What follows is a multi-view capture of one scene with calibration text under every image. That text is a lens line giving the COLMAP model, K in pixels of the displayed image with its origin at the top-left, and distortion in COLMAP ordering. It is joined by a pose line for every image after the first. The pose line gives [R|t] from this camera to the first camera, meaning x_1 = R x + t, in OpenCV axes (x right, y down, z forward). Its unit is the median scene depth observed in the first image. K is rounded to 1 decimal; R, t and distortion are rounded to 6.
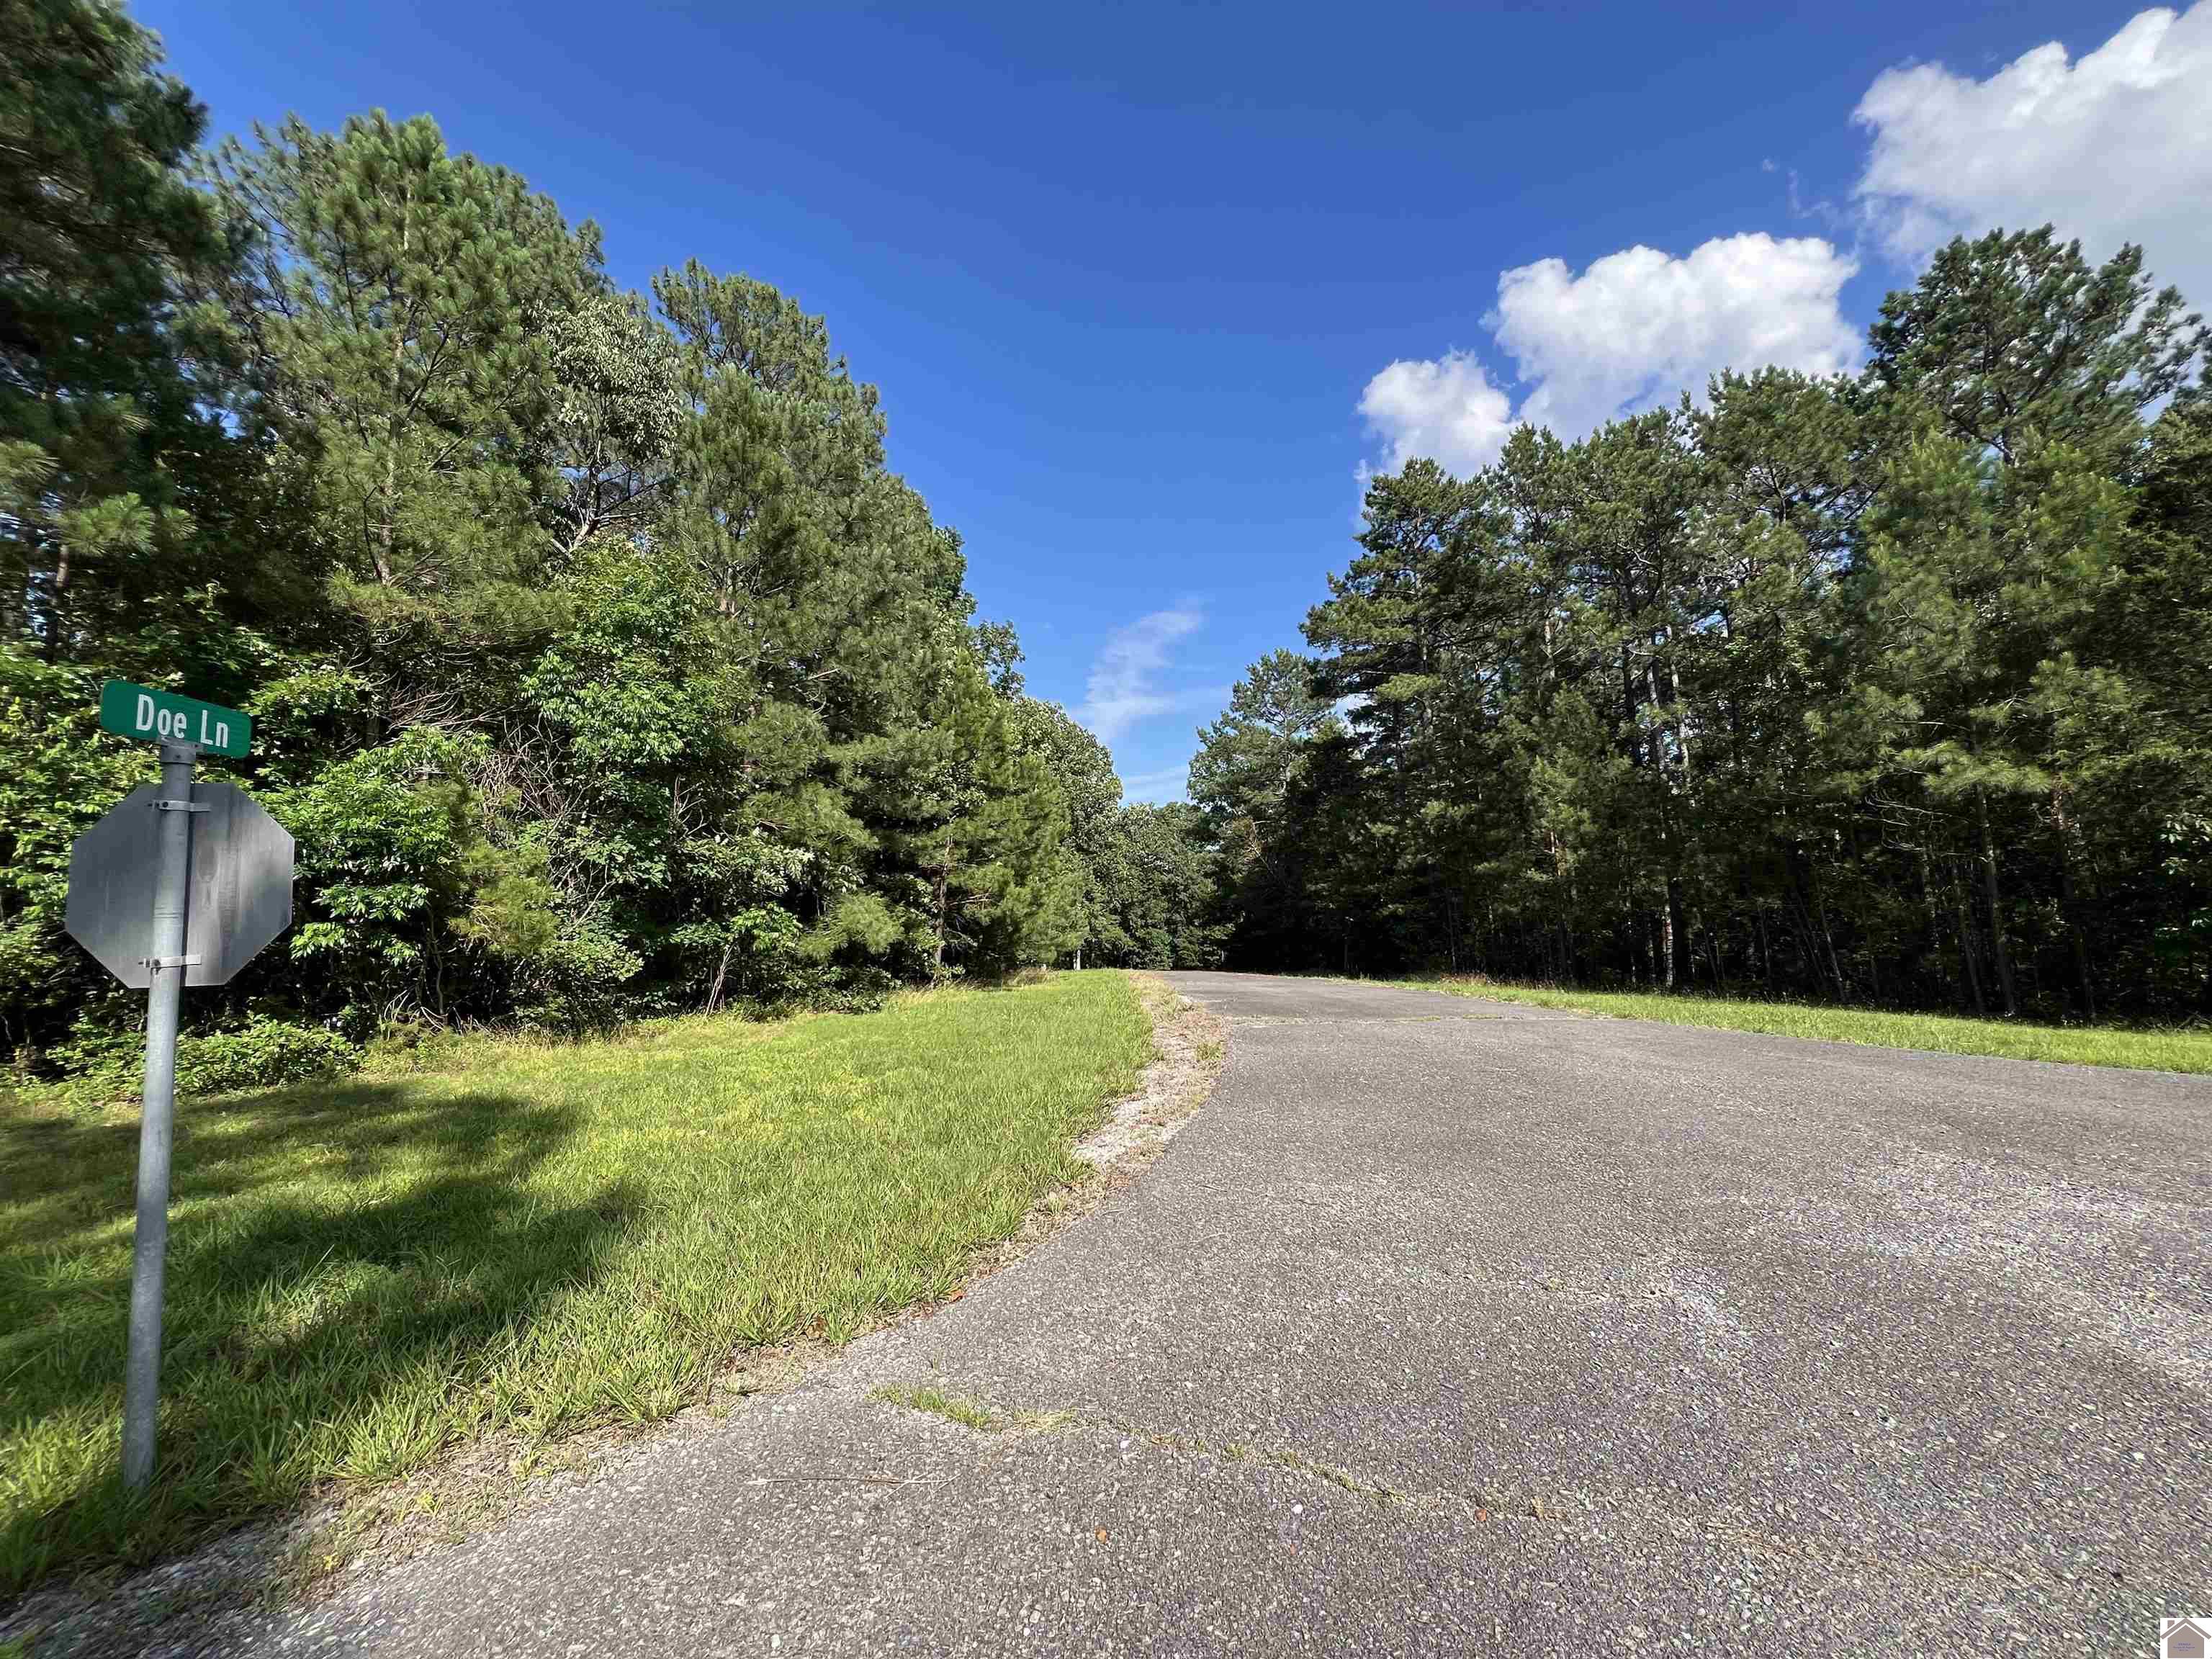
lens RADIAL K [[886.3, 0, 1102.8], [0, 886.3, 826.9], [0, 0, 1]] dist [-0.001145, 0.000576]
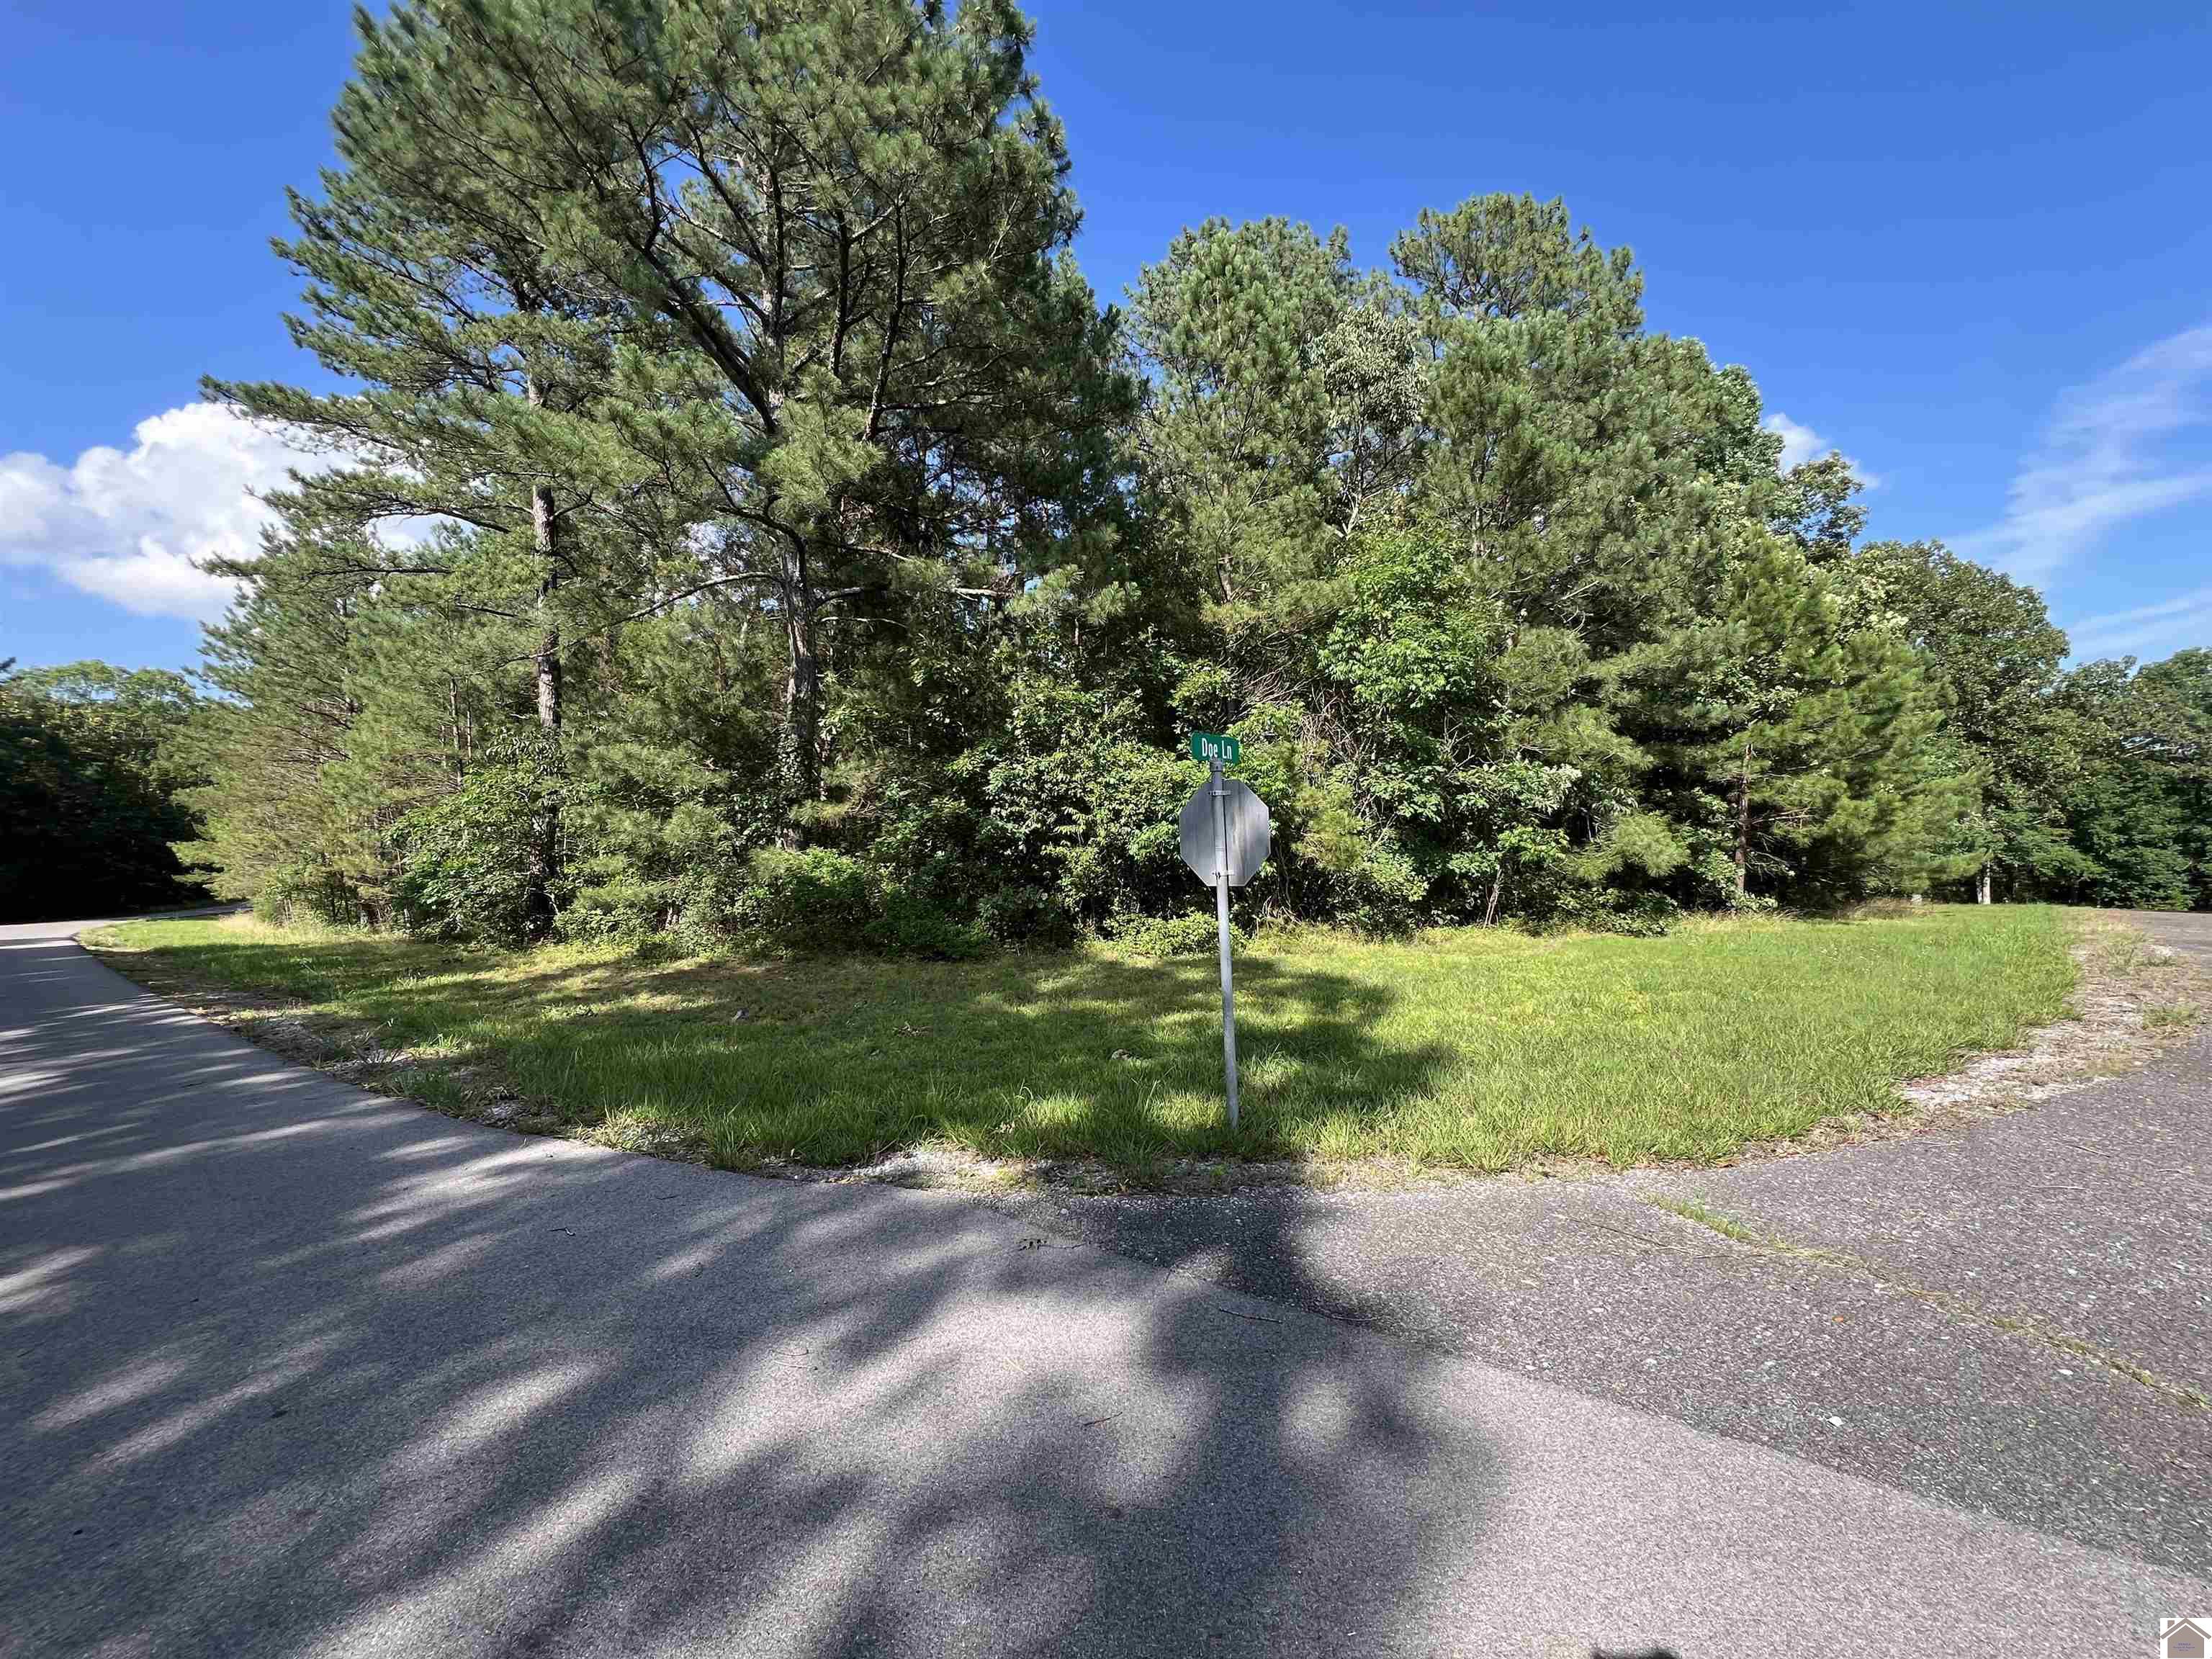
lens RADIAL K [[886.3, 0, 1103.0], [0, 886.3, 824.2], [0, 0, 1]] dist [-0.001145, 0.000576]
pose [[0.687653, -0.019532, -0.725777, 0.036588], [0.082951, 0.995206, 0.051811, -0.015605], [0.721286, -0.095831, 0.685976, -0.105123]]
